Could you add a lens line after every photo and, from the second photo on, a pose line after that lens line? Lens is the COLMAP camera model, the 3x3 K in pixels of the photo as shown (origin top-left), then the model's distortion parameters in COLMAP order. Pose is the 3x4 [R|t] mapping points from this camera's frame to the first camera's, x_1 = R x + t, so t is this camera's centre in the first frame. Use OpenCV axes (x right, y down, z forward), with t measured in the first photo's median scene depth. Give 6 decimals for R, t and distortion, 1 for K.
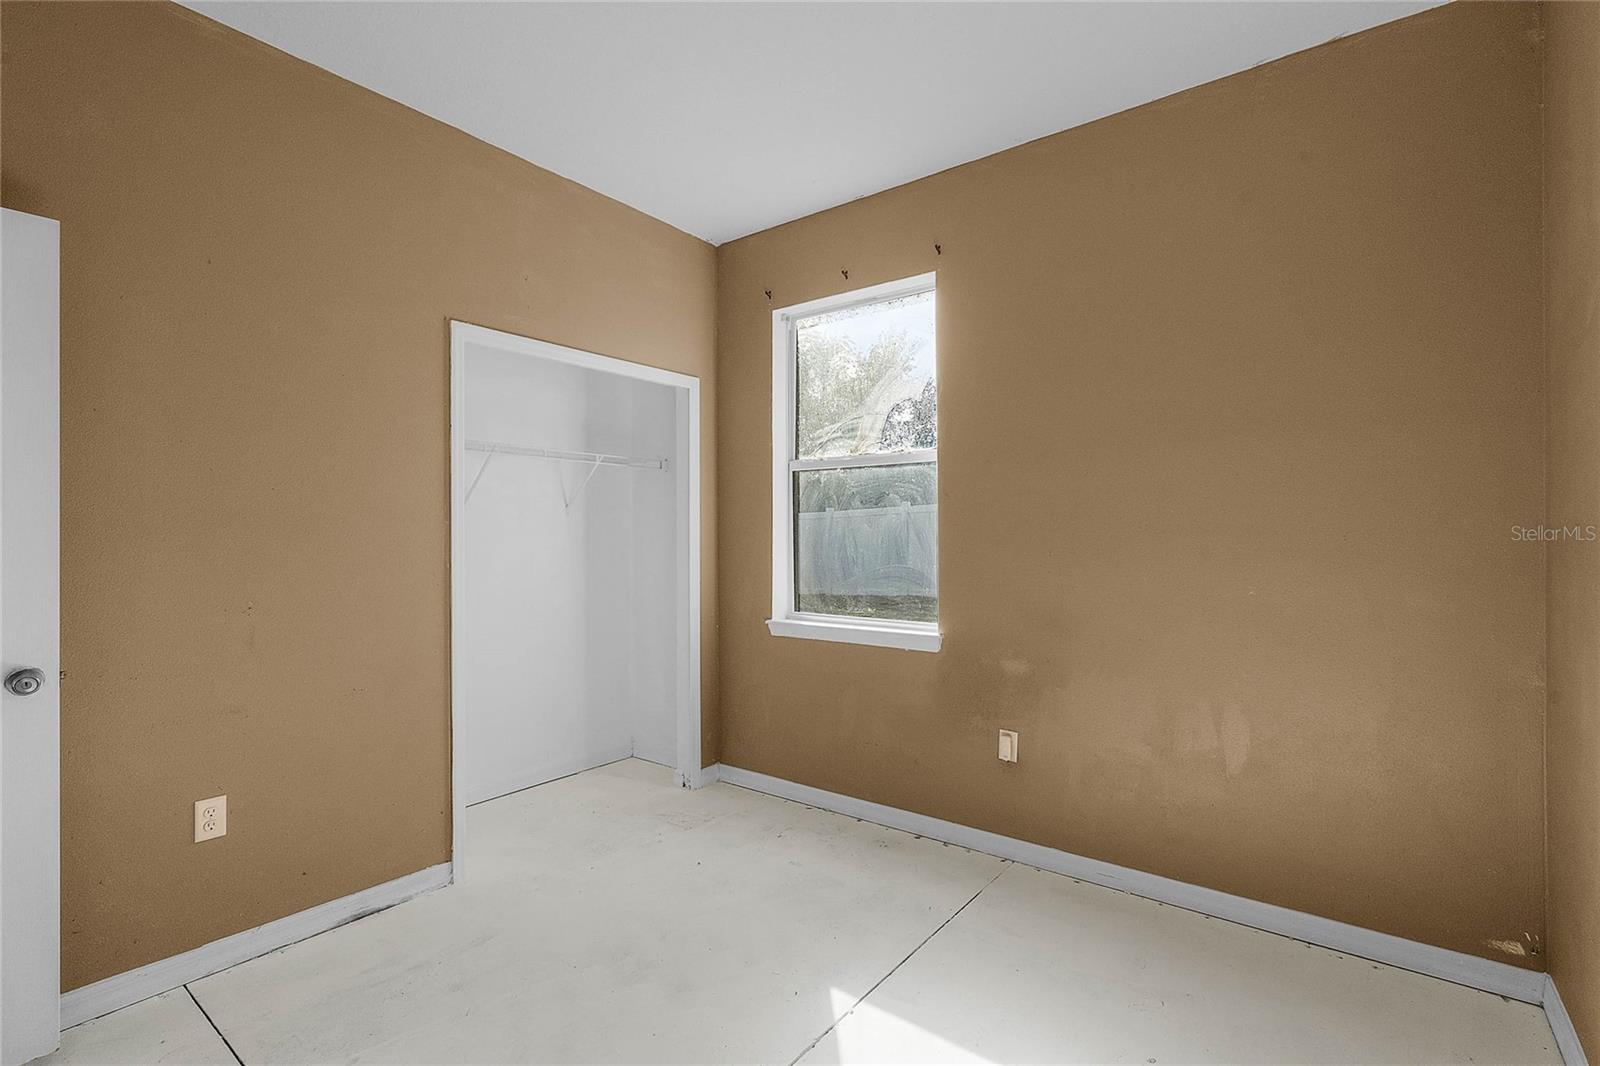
lens RADIAL K [[732.9, 0, 803.9], [0, 732.9, 529.1], [0, 0, 1]] dist [-0.001961, -0.000099]
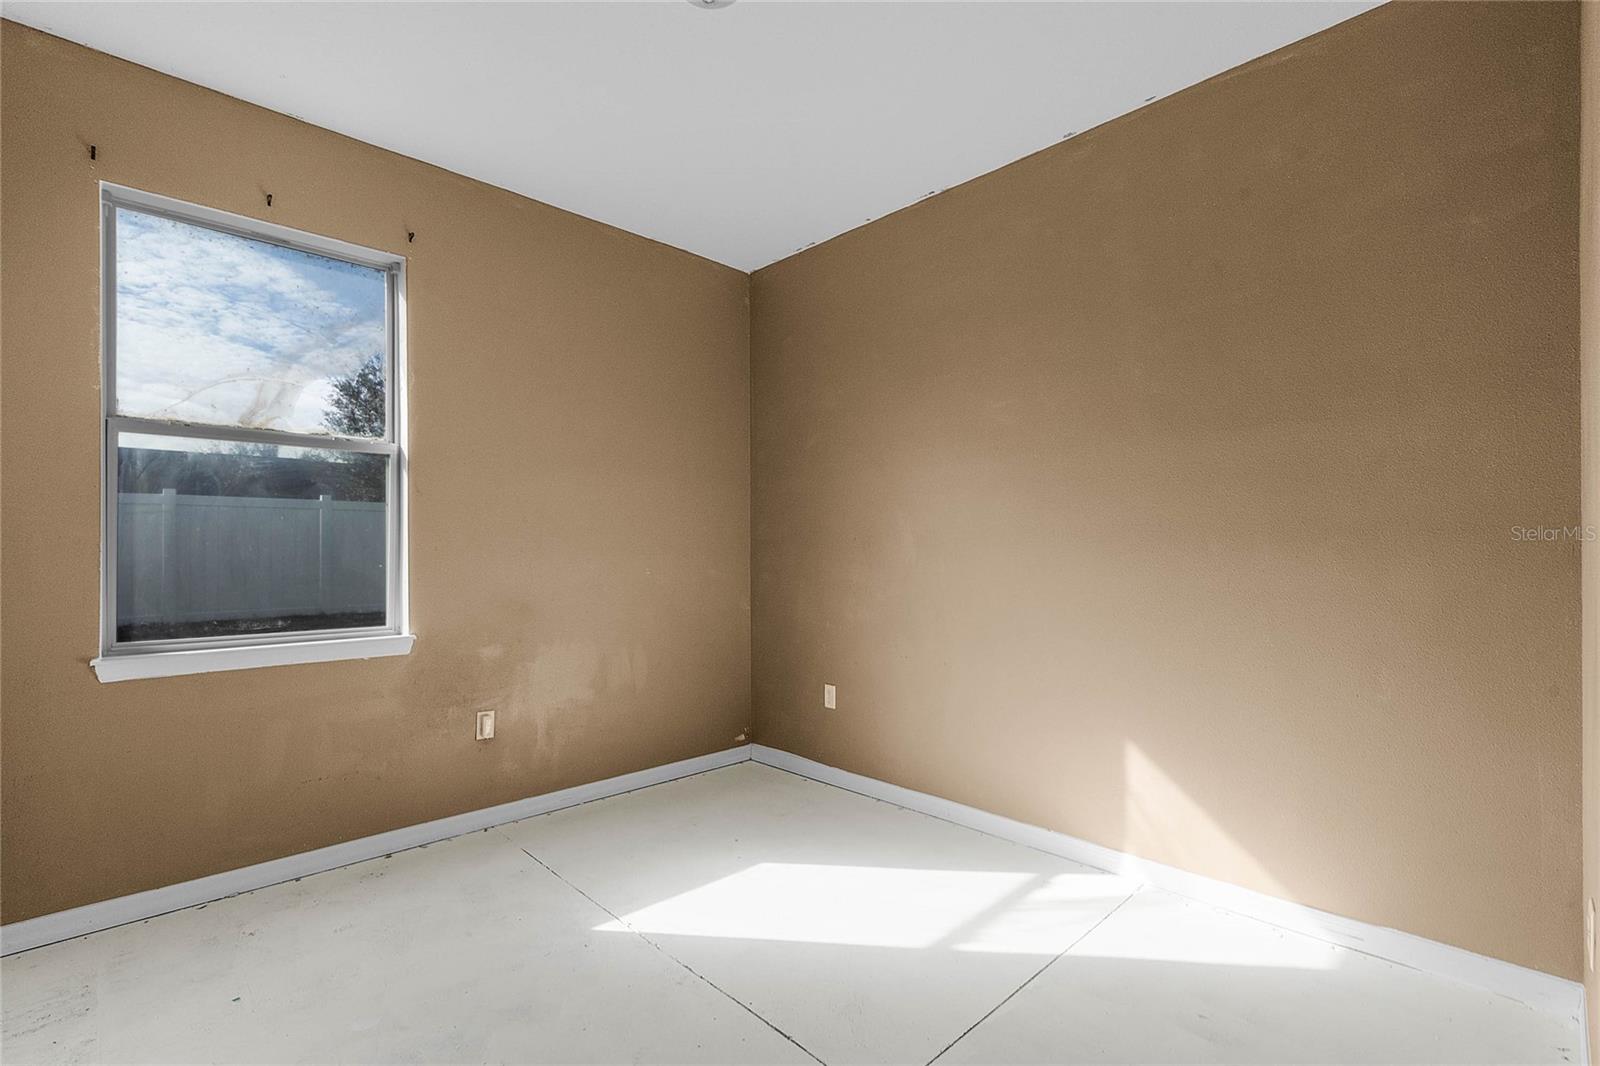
lens RADIAL K [[733.5, 0, 804.7], [0, 733.5, 537.2], [0, 0, 1]] dist [-0.000924, 0.000121]
pose [[0.151633, 0.013566, 0.988344, -0.705168], [-0.009724, 0.999878, -0.012233, 0.021302], [-0.988389, -0.007755, 0.151747, 0.344653]]
